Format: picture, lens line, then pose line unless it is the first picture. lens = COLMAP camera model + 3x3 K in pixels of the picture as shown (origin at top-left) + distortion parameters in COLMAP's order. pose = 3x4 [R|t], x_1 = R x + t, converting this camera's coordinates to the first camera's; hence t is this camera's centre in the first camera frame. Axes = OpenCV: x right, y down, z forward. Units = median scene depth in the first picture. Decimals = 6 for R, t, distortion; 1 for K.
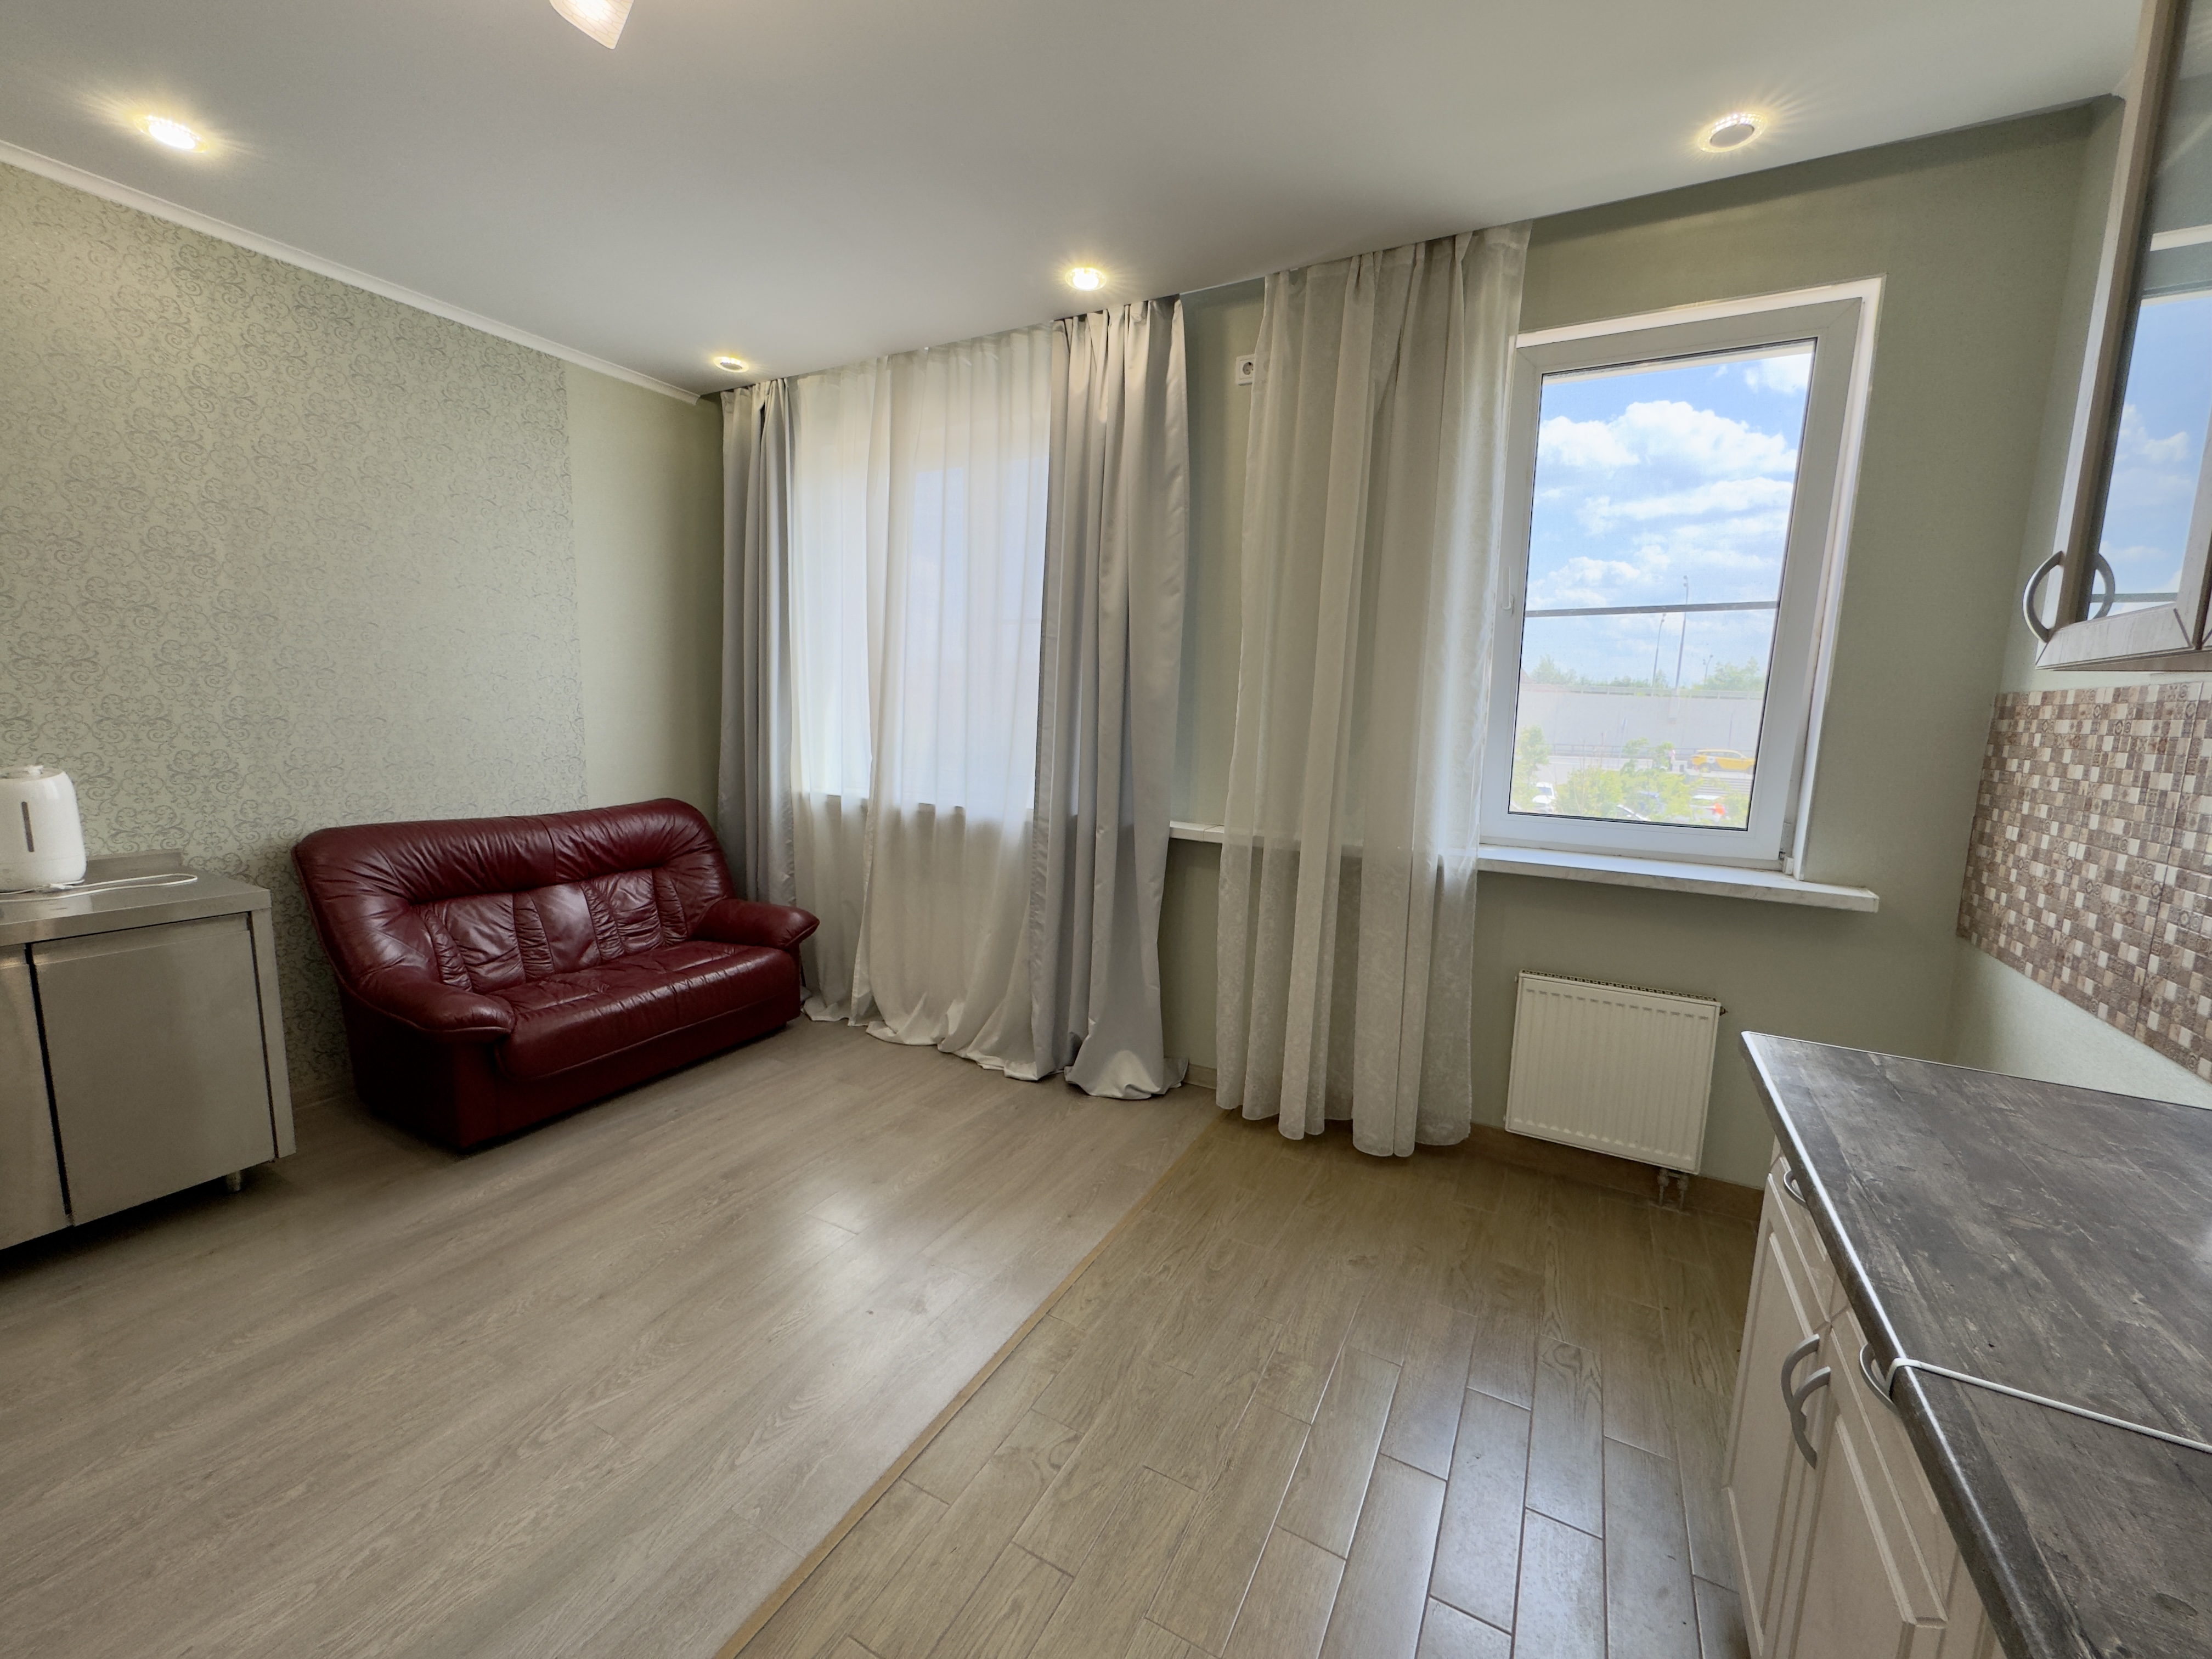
lens RADIAL K [[892.8, 0, 1103.4], [0, 892.8, 825.4], [0, 0, 1]] dist [0.002142, -0.000128]
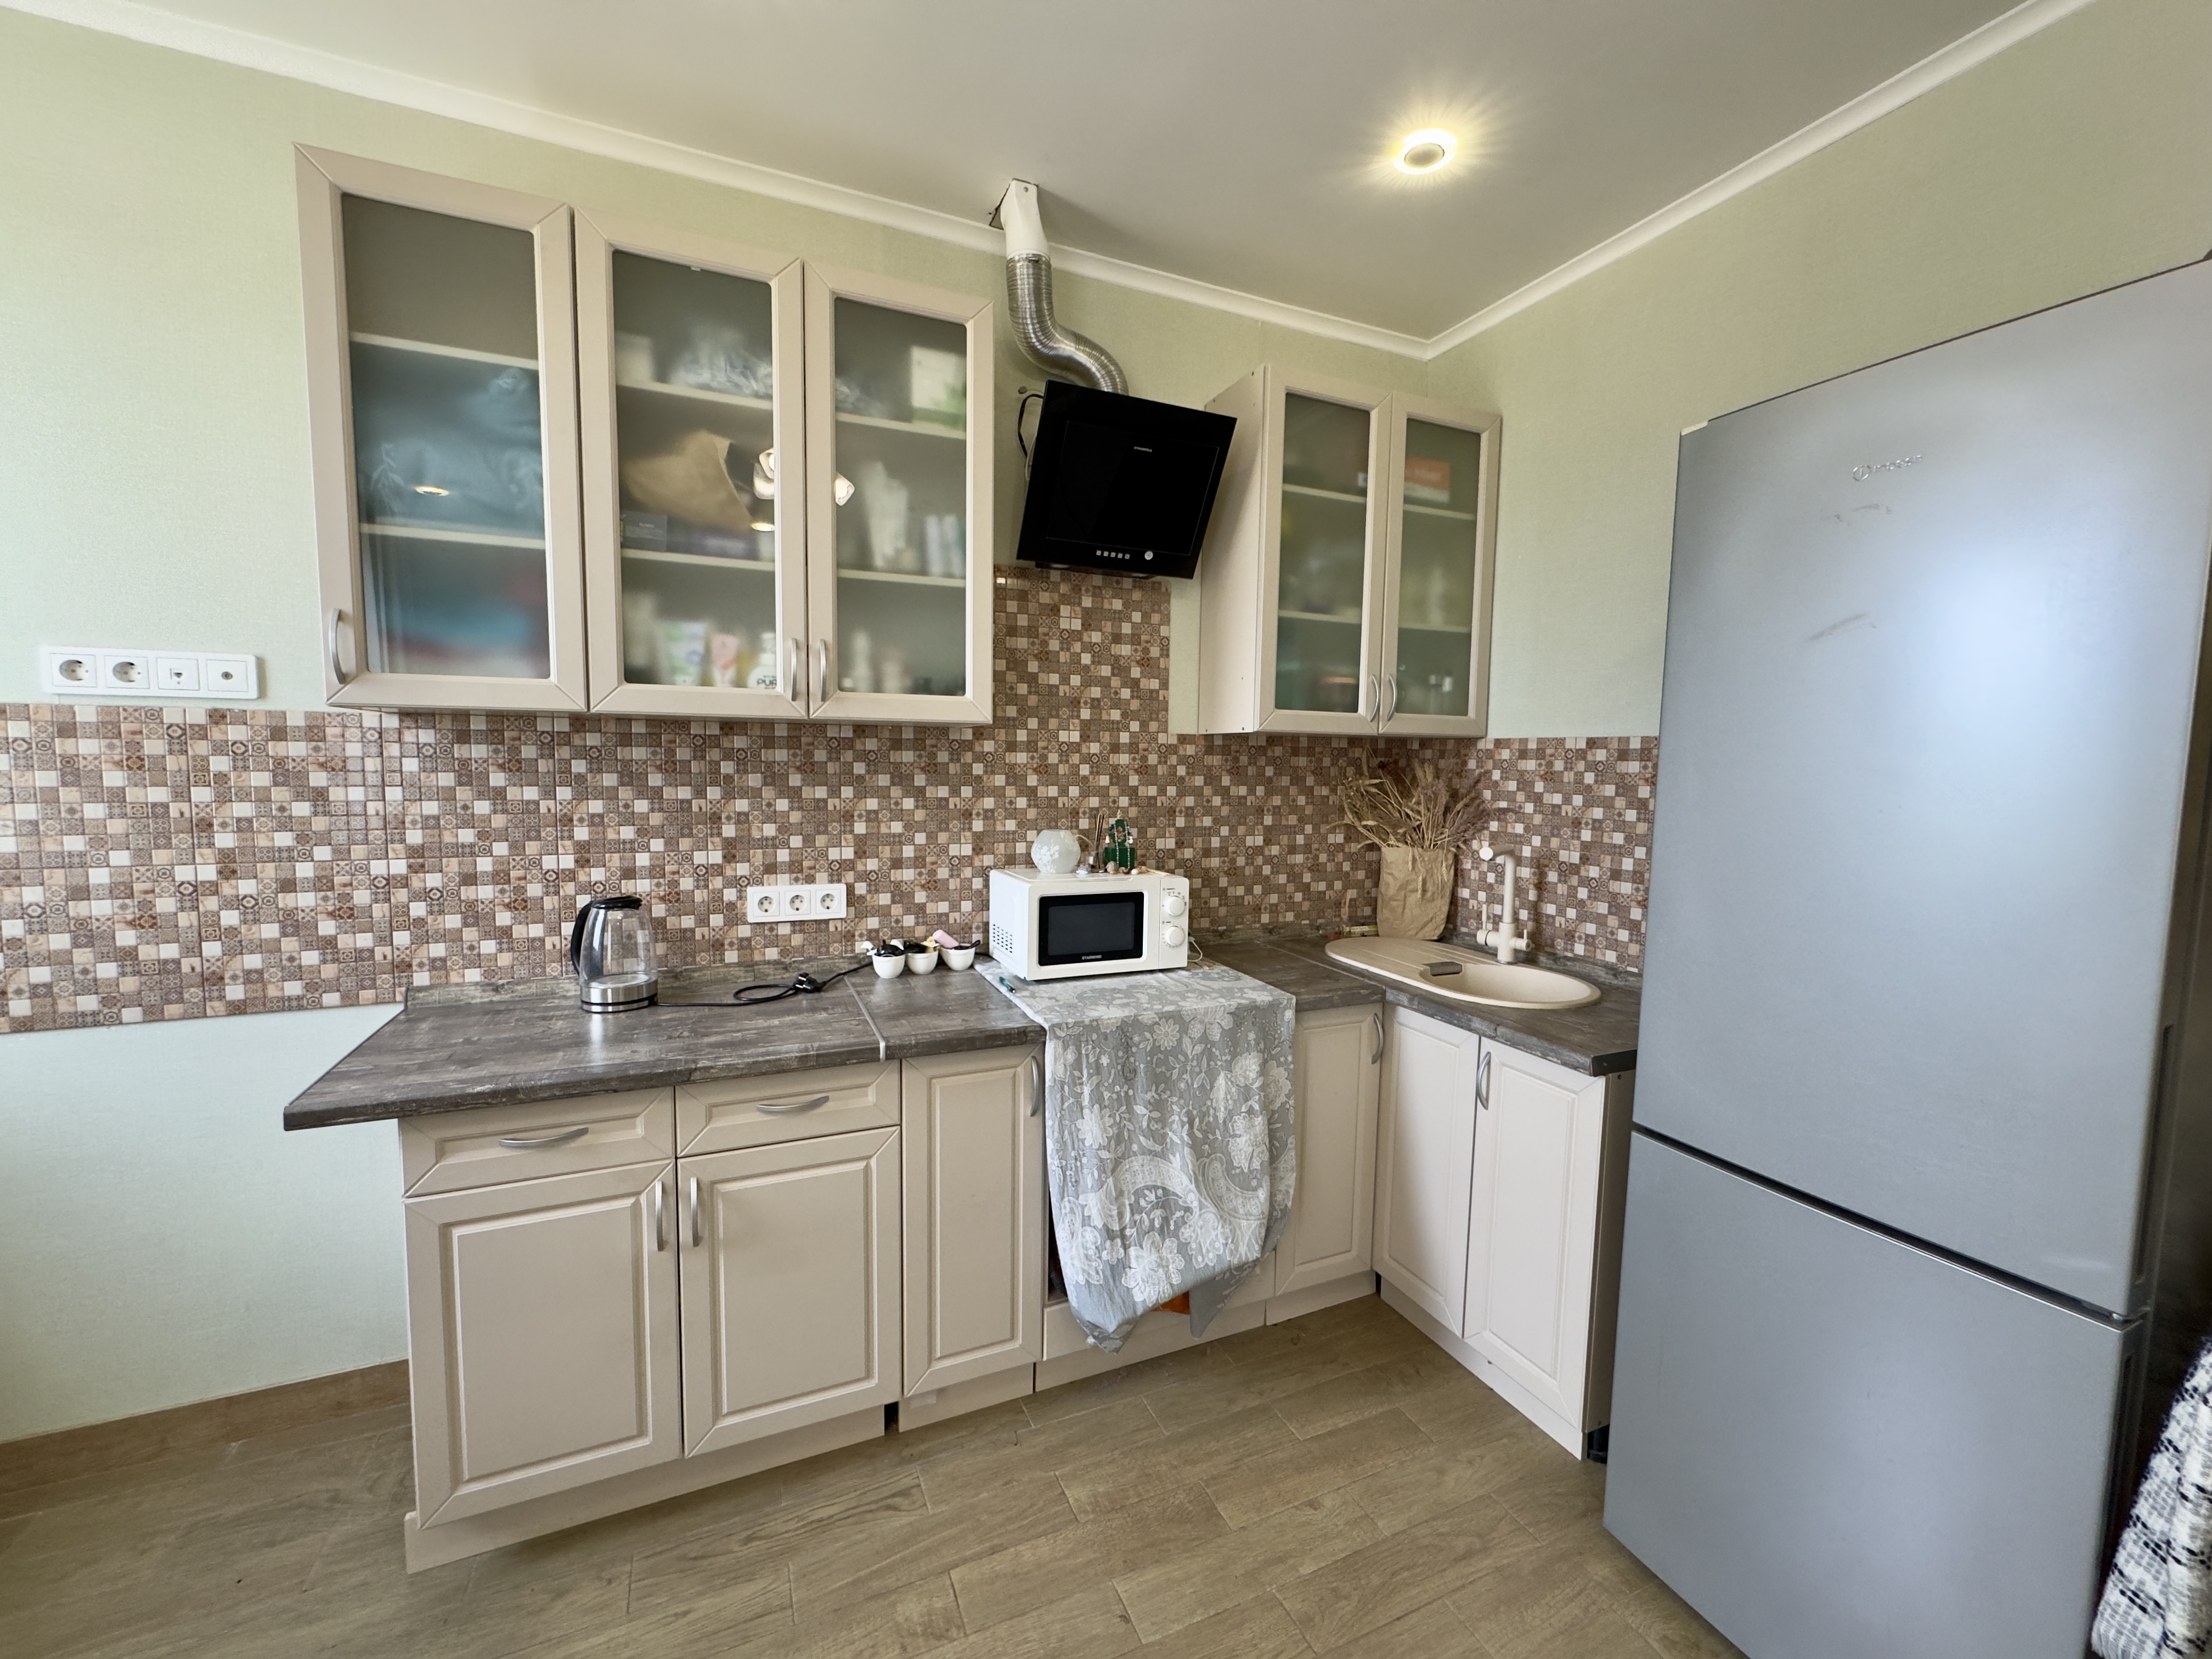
lens RADIAL K [[892.8, 0, 1107.5], [0, 892.8, 833.4], [0, 0, 1]] dist [0.002142, -0.000128]
pose [[-0.786779, -0.093910, 0.610049, -0.589552], [0.044633, 0.977115, 0.207978, -0.241831], [-0.615619, 0.190862, -0.764582, 1.508367]]
